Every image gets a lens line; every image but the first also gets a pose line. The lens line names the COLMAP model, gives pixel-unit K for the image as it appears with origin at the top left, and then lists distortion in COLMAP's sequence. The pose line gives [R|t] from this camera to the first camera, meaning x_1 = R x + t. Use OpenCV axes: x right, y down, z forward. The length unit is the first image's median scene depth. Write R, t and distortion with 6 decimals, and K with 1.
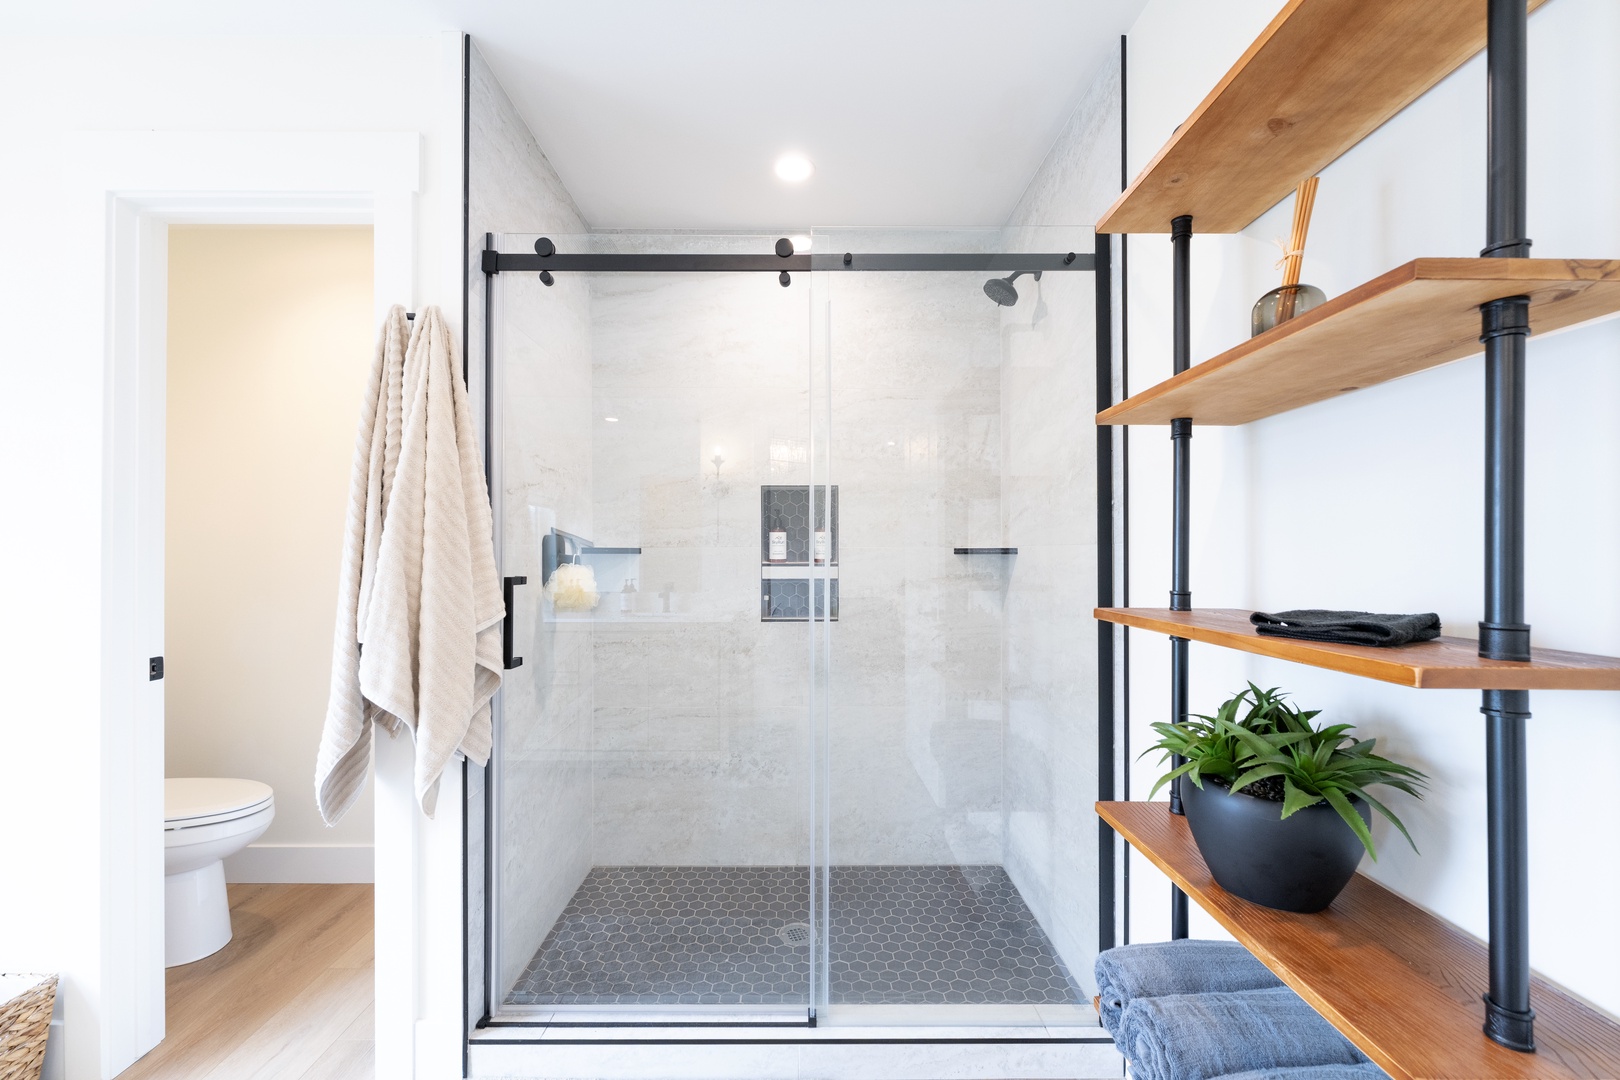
lens RADIAL K [[632.2, 0, 841.2], [0, 632.2, 545.7], [0, 0, 1]] dist [-0.008794, 0.000524]
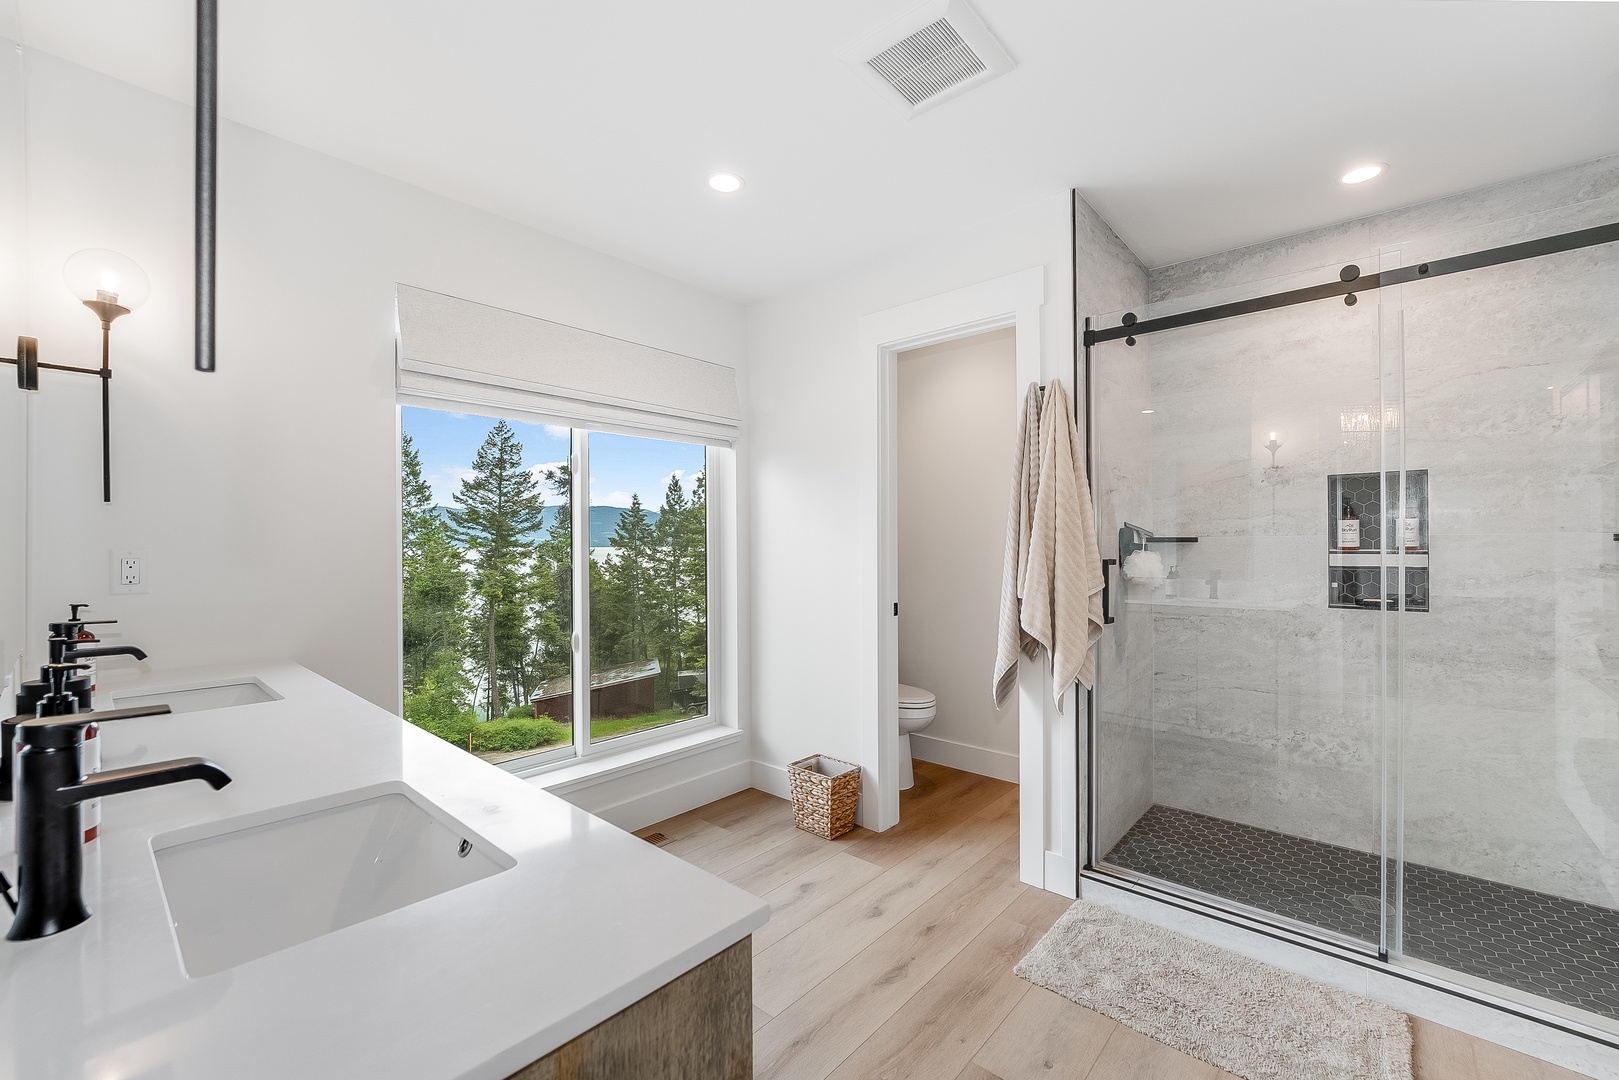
lens RADIAL K [[631.8, 0, 840.7], [0, 631.8, 545.7], [0, 0, 1]] dist [-0.008794, 0.000524]
pose [[0.704495, -0.001310, -0.709708, 0.049481], [0.014378, 0.999819, 0.012428, -0.005360], [0.709563, -0.018960, 0.704387, -0.346676]]
